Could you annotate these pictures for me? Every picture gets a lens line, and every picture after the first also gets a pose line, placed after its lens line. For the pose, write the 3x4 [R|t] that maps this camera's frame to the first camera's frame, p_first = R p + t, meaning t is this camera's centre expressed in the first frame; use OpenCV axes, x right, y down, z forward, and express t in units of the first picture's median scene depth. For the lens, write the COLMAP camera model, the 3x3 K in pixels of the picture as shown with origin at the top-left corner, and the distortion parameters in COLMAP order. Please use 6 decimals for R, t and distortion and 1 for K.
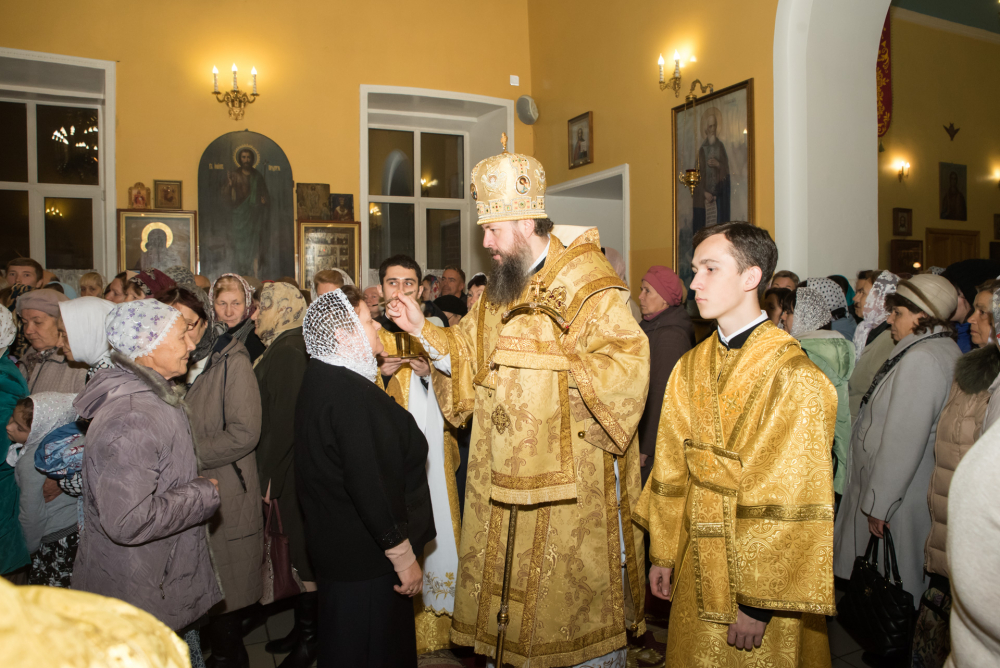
lens RADIAL K [[699.6, 0, 504.8], [0, 699.6, 322.3], [0, 0, 1]] dist [-0.220333, 0.197995]
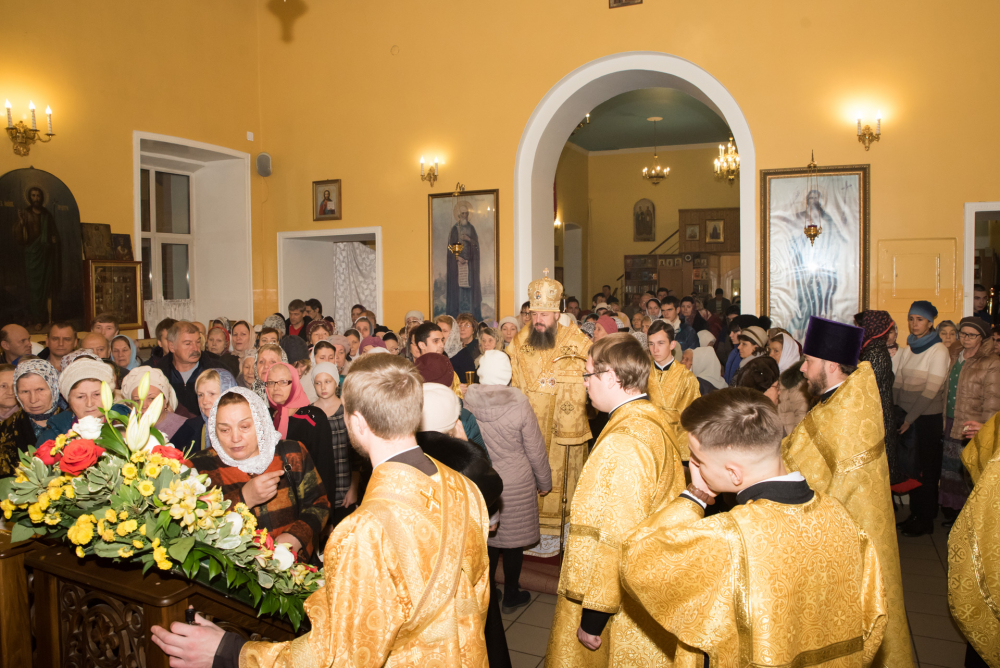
lens RADIAL K [[699.6, 0, 504.8], [0, 699.6, 322.3], [0, 0, 1]] dist [-0.220333, 0.197995]
pose [[0.762715, -0.035619, 0.645753, -0.501027], [0.028890, 0.999362, 0.021001, -0.060388], [-0.646089, 0.002638, 0.763258, -0.190824]]
